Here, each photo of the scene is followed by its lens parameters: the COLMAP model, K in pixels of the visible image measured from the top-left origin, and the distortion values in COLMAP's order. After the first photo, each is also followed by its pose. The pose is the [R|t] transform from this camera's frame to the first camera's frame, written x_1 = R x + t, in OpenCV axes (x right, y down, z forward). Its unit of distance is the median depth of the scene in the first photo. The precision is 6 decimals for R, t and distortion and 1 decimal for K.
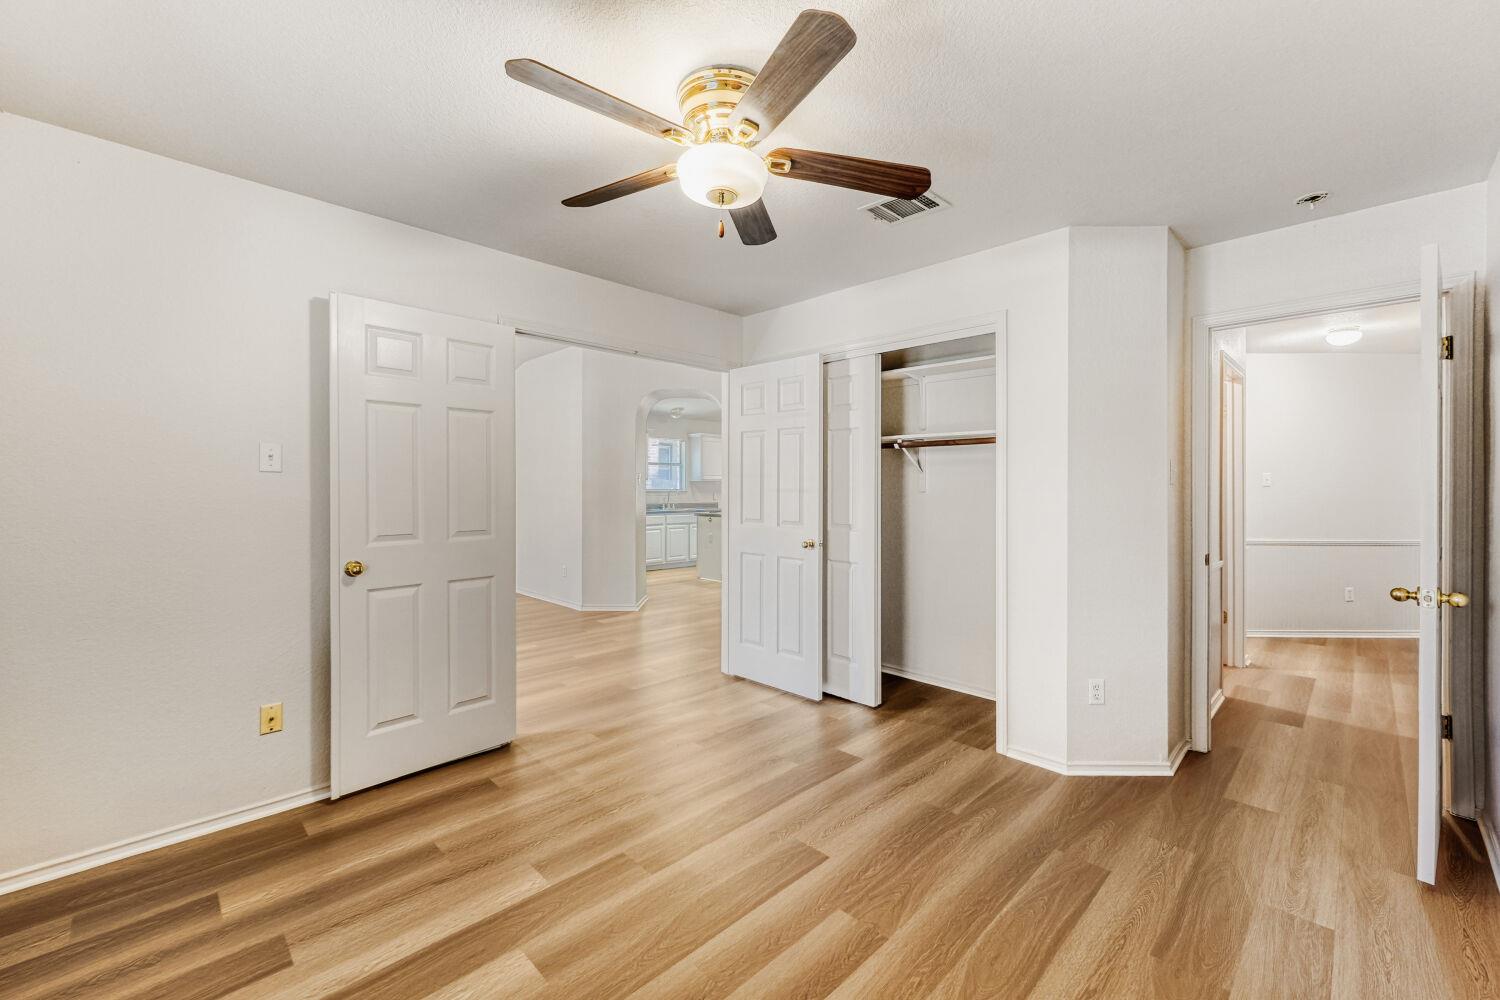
lens RADIAL K [[622.3, 0, 748.8], [0, 622.3, 493.5], [0, 0, 1]] dist [0.012169, 0.000602]
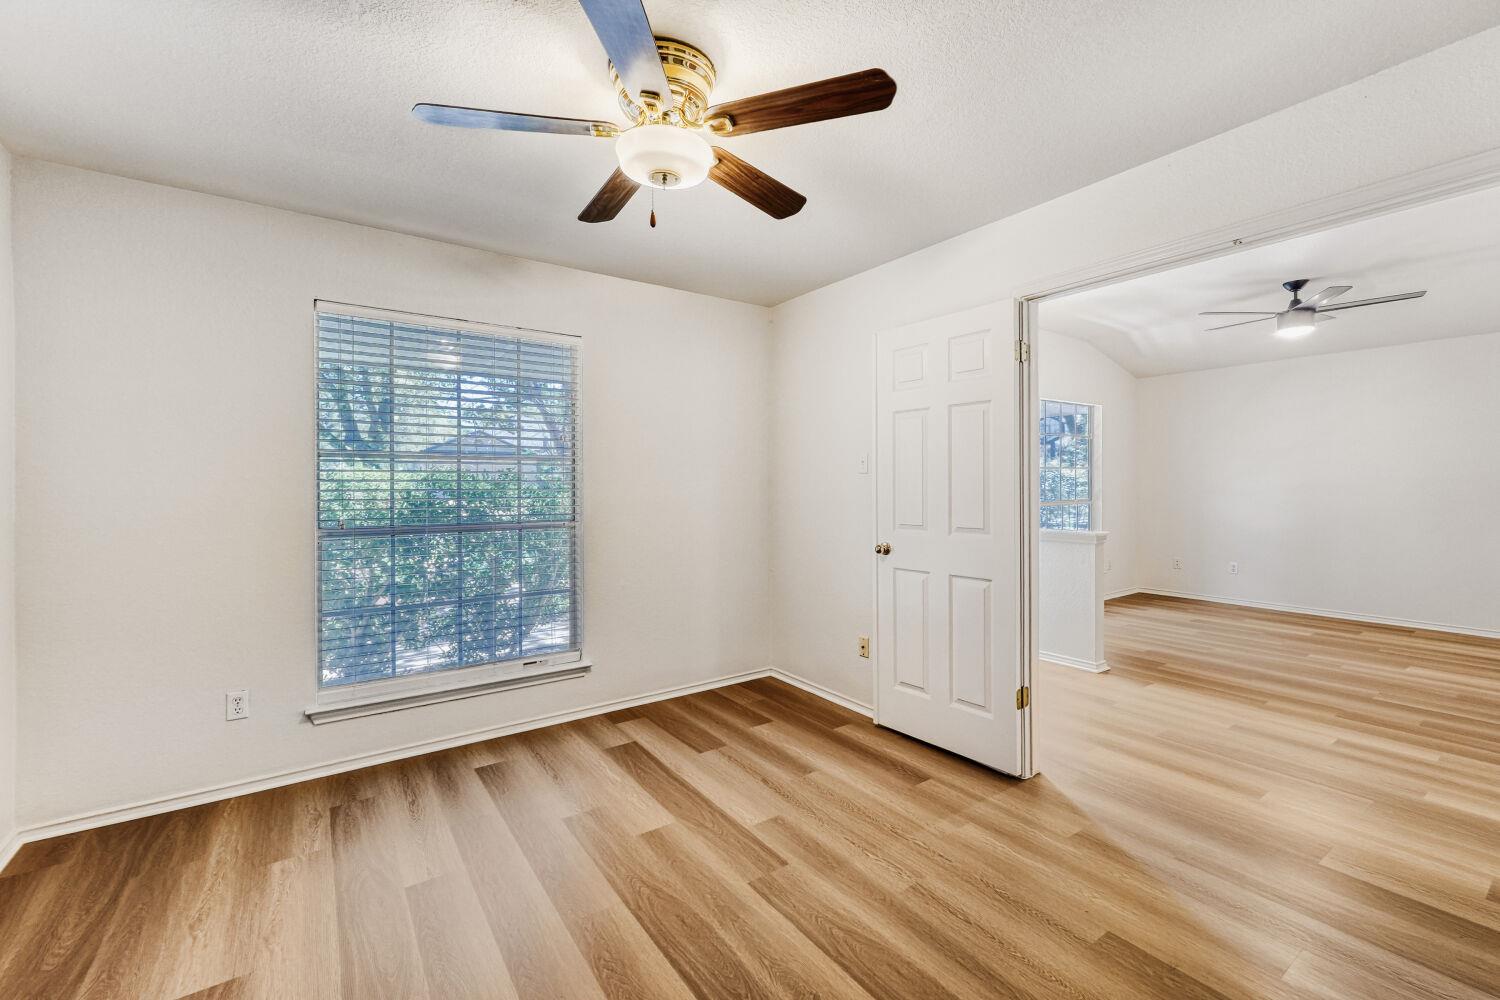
lens RADIAL K [[622.3, 0, 755.5], [0, 622.3, 491.7], [0, 0, 1]] dist [0.012169, 0.000602]
pose [[-0.159997, 0.008258, -0.987083, 0.754097], [-0.006548, 0.999934, 0.009427, -0.004487], [0.987096, 0.007971, -0.159932, 1.106169]]
